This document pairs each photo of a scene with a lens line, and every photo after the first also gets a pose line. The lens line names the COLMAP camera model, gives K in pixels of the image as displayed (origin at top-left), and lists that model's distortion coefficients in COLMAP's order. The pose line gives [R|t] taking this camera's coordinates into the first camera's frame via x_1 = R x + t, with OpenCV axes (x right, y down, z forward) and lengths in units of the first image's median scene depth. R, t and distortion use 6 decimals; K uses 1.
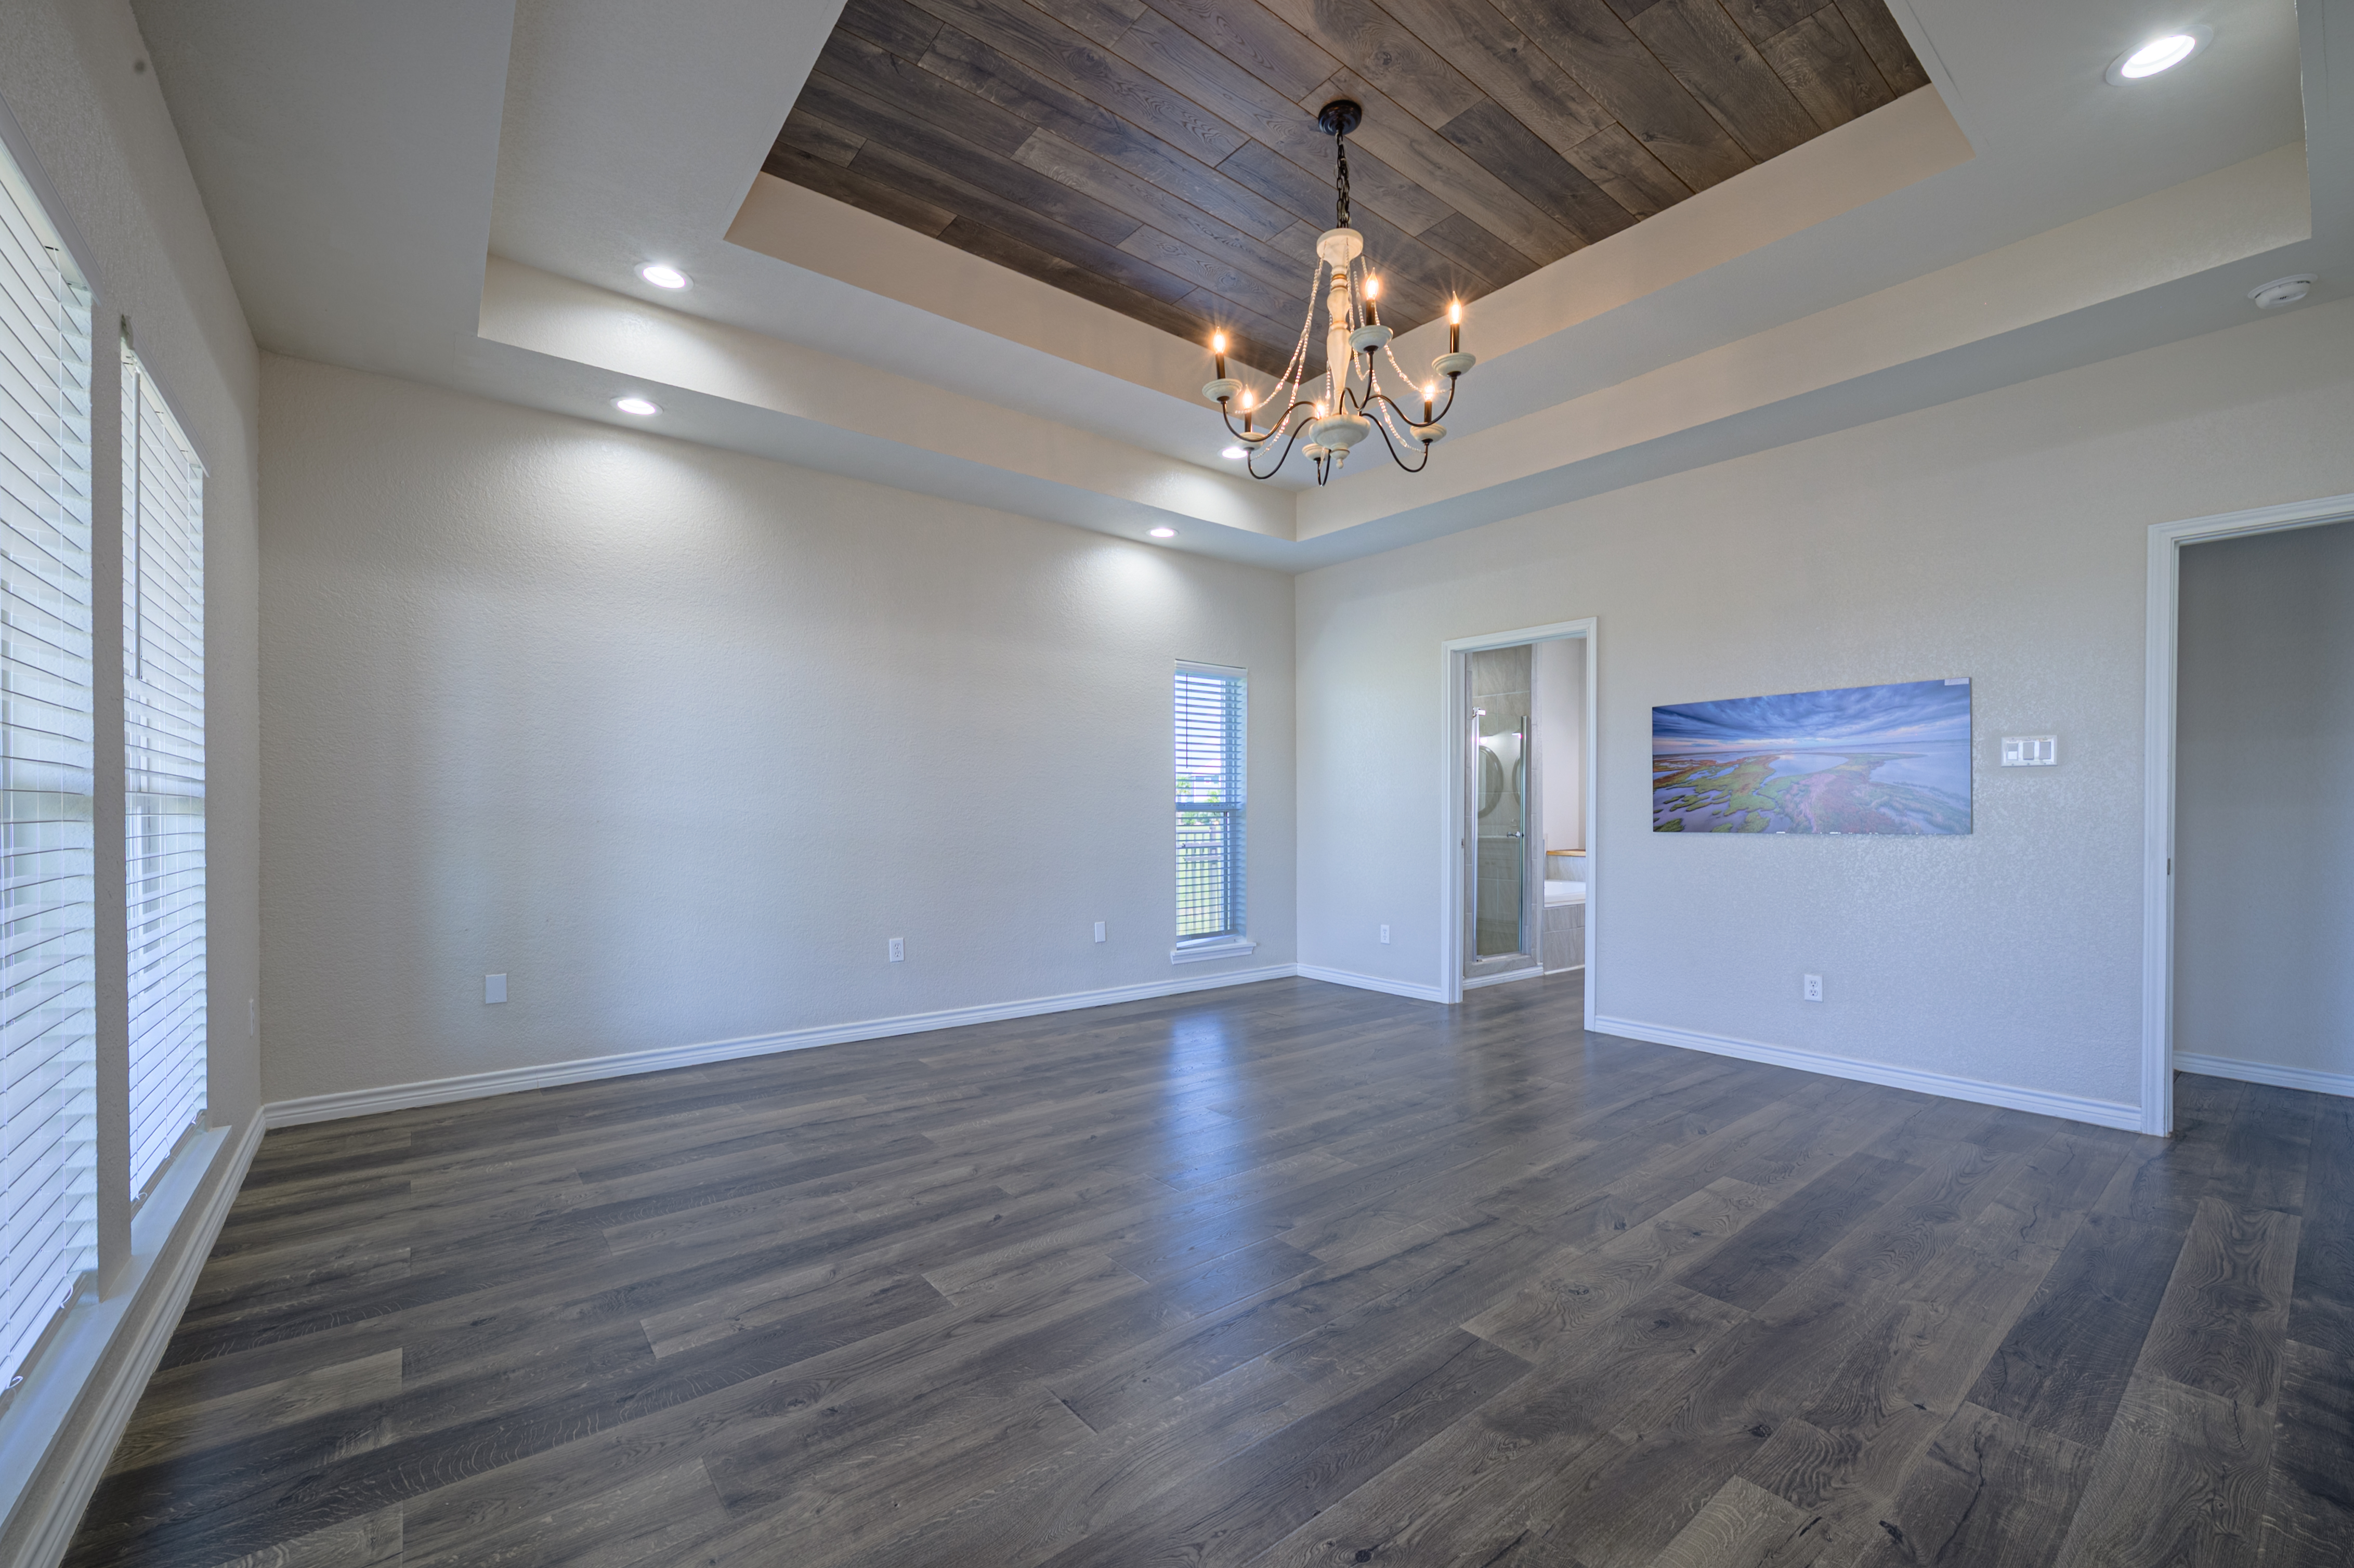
lens RADIAL K [[944.8, 0, 1180.5], [0, 944.8, 807.3], [0, 0, 1]] dist [-0.005314, 0.000337]
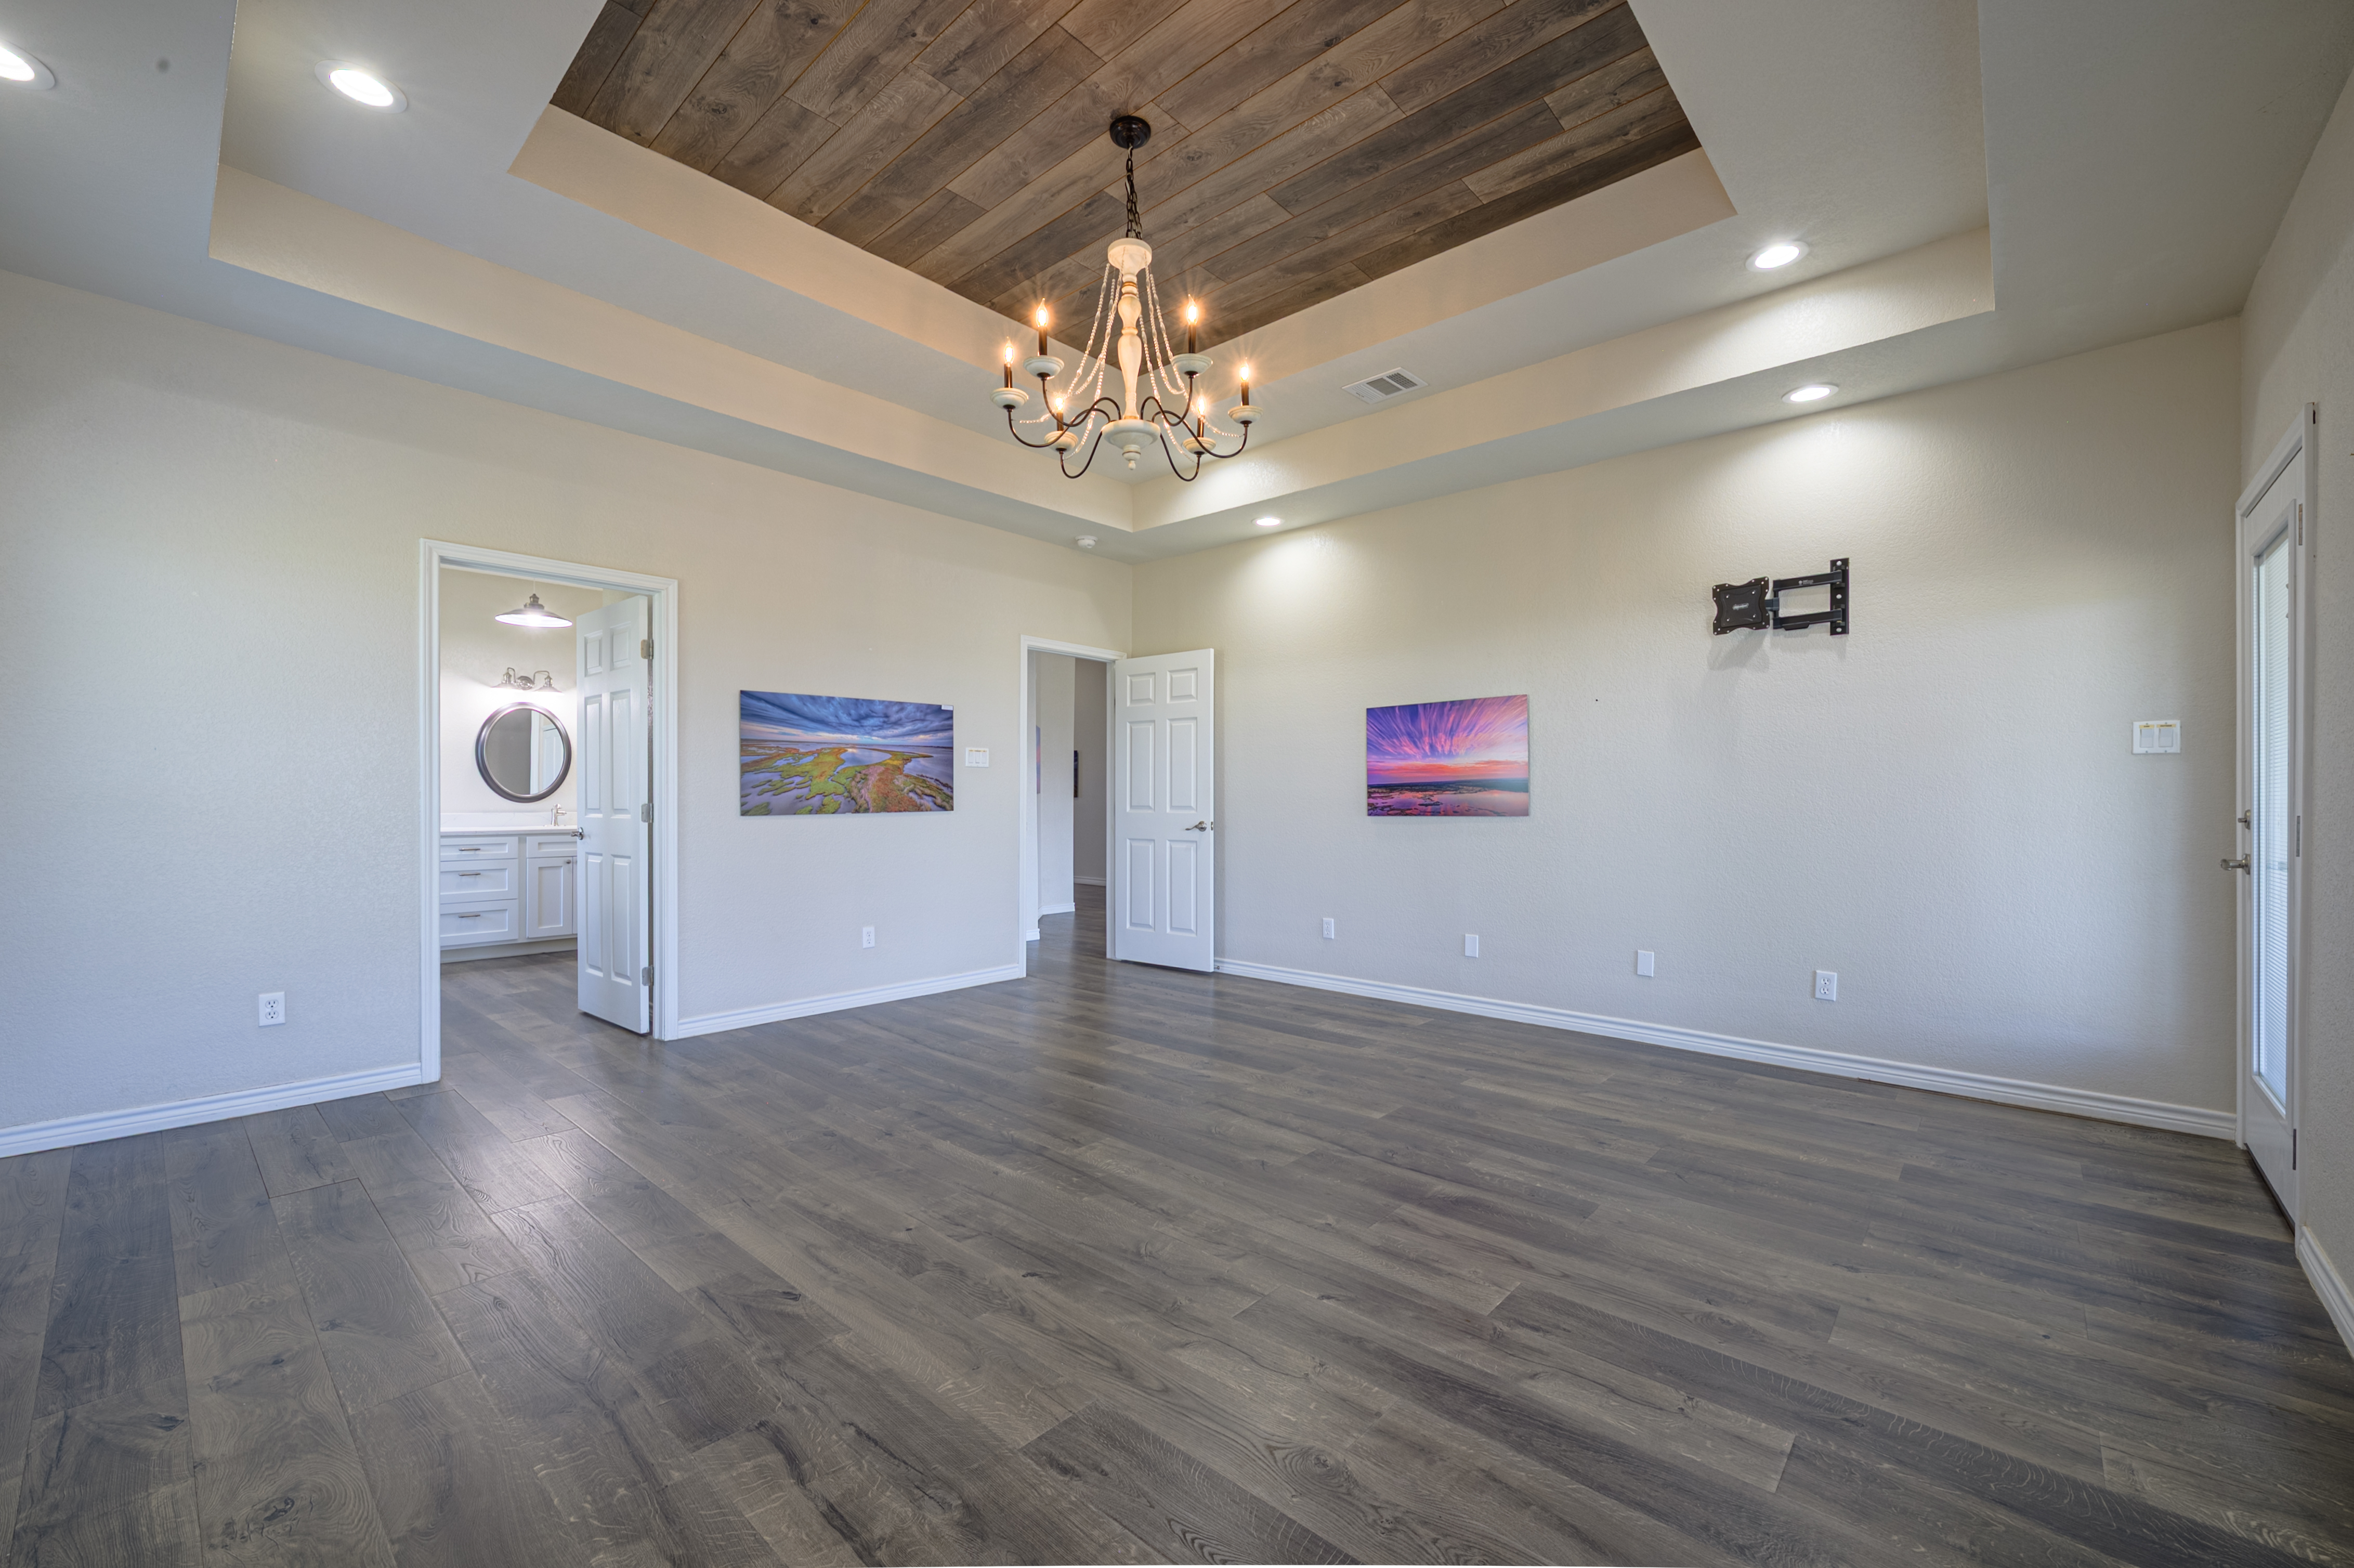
lens RADIAL K [[944.8, 0, 1163.3], [0, 944.8, 802.7], [0, 0, 1]] dist [-0.005314, 0.000337]
pose [[-0.148263, -0.009188, 0.988905, -0.901619], [-0.008139, 0.999934, 0.008070, 0.000672], [-0.988915, -0.006852, -0.148328, 1.165654]]
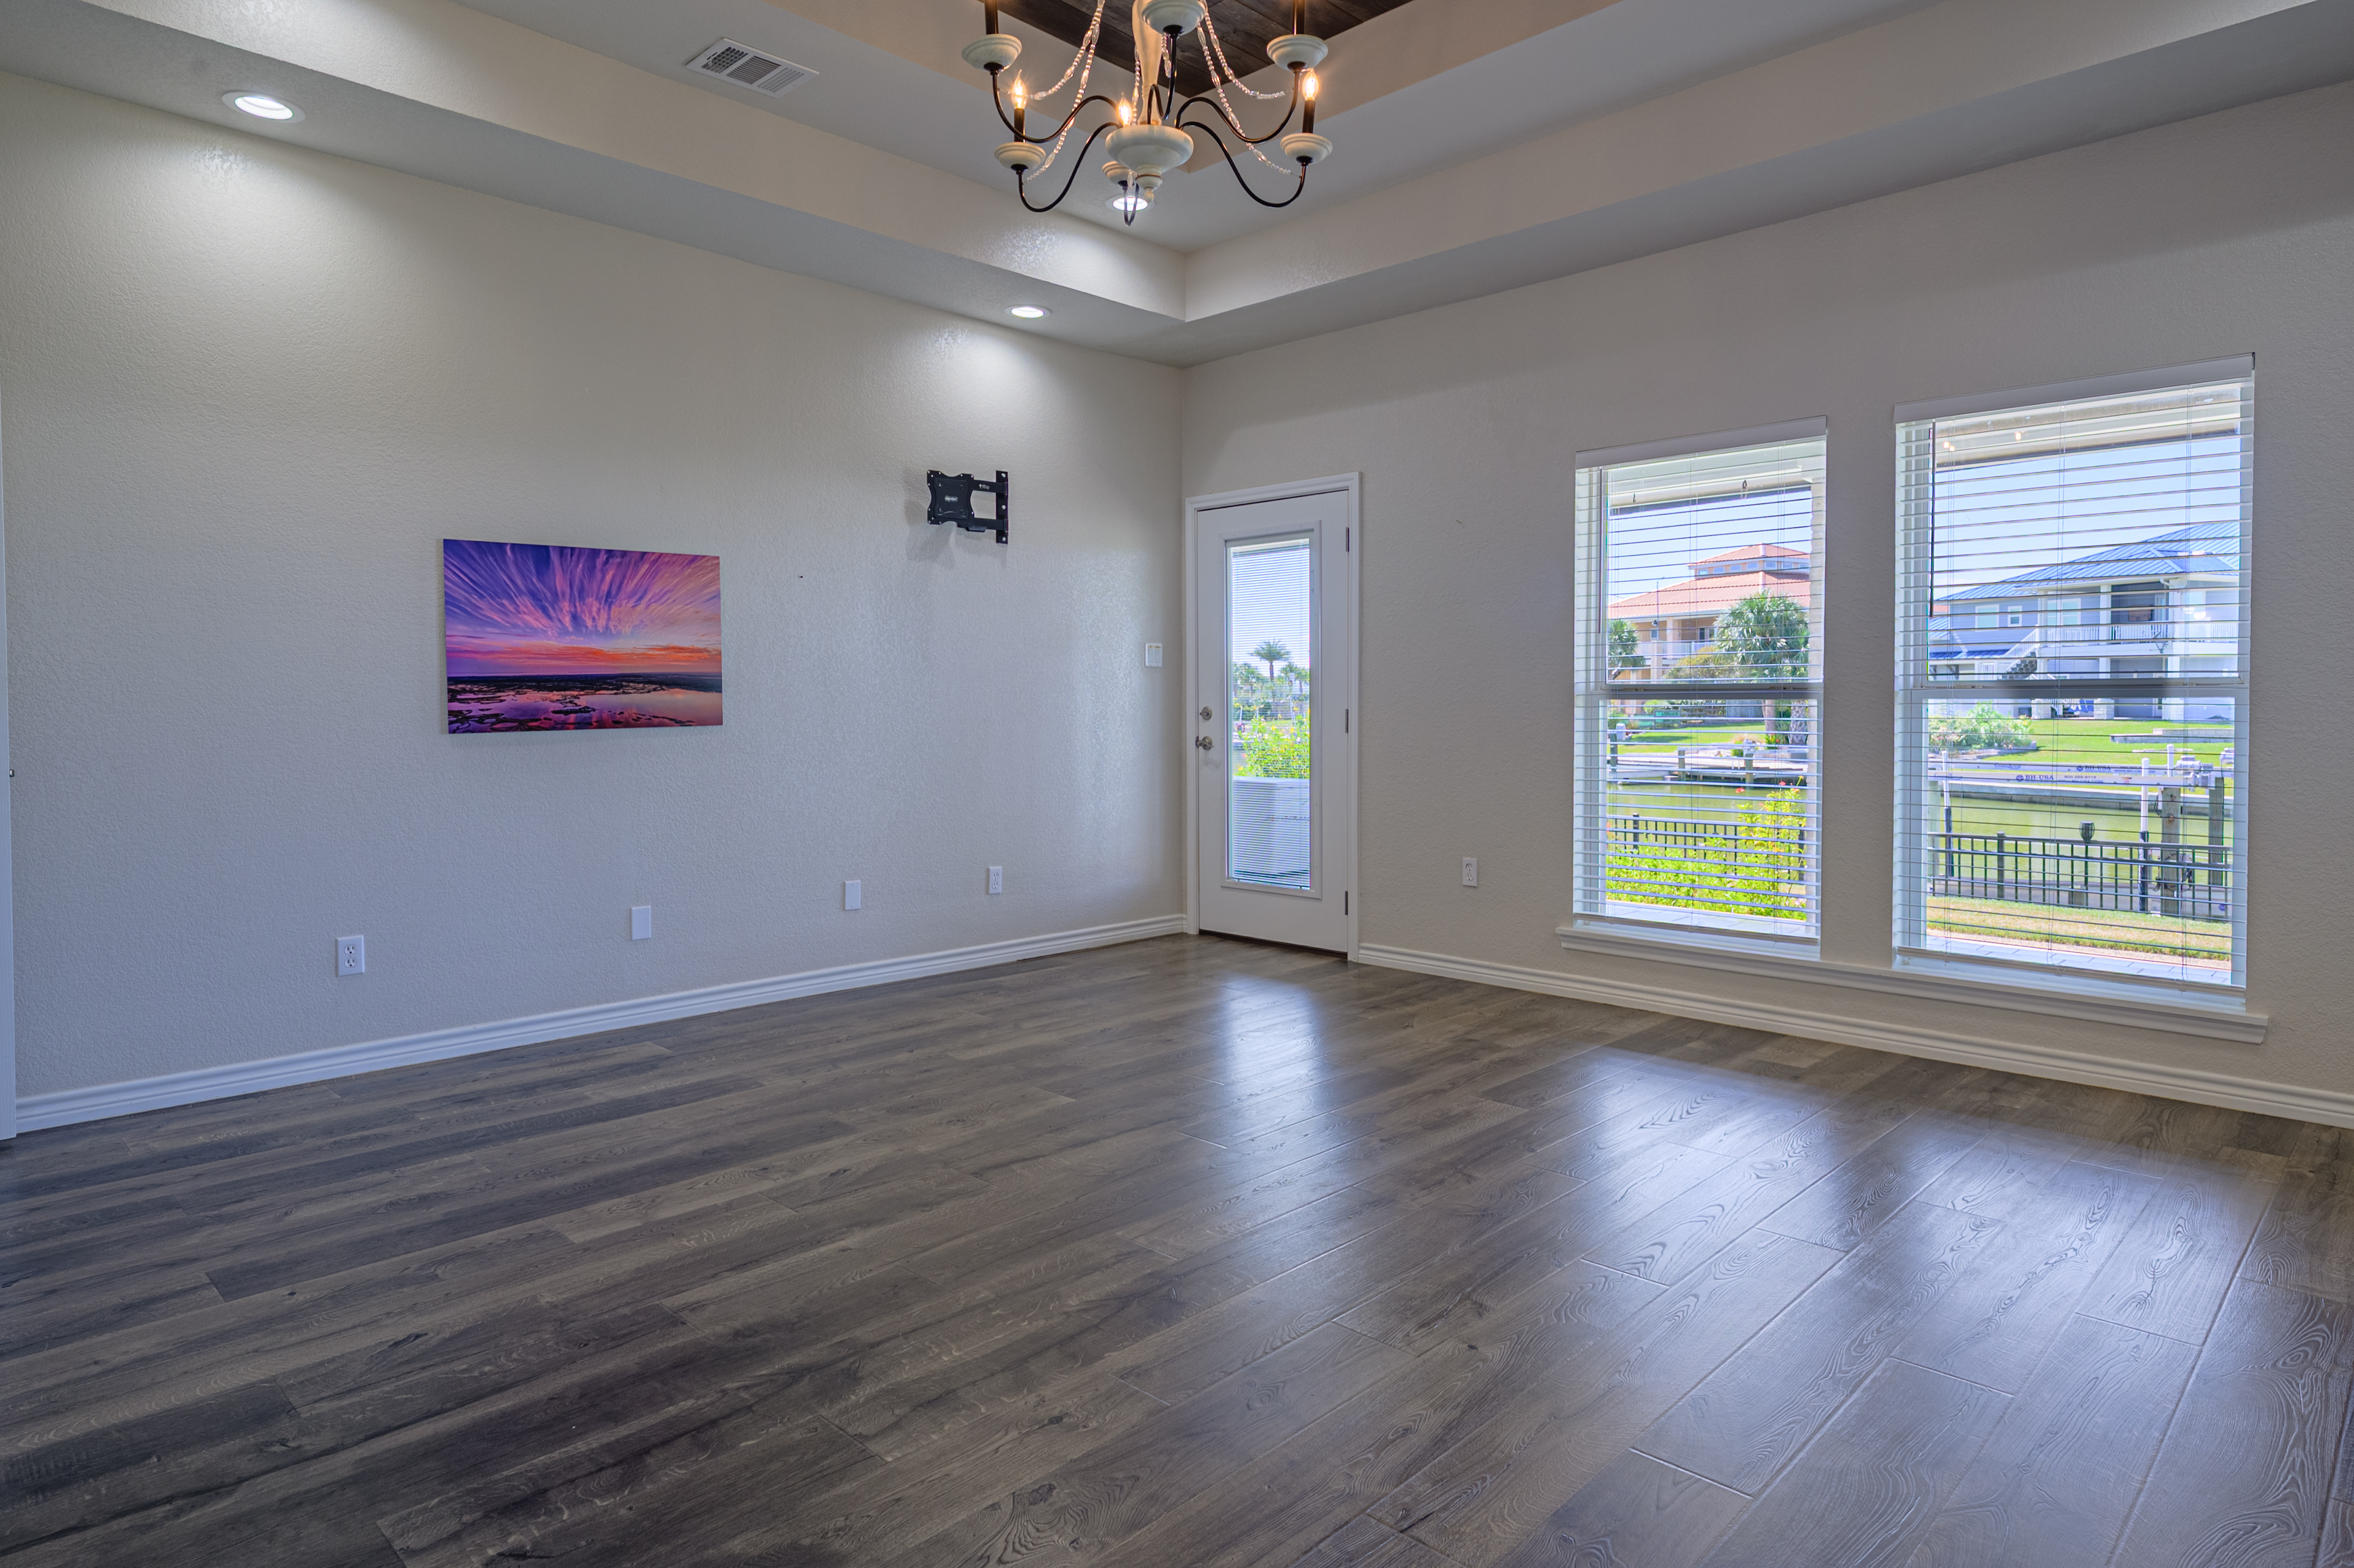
lens RADIAL K [[1355.5, 0, 1182.4], [0, 1355.5, 752.2], [0, 0, 1]] dist [0.005232, 0.000731]
pose [[-0.992286, 0.002112, -0.123955, 0.275509], [-0.001807, 0.999502, 0.031495, 0.010545], [0.123960, 0.031476, -0.991788, 2.066202]]
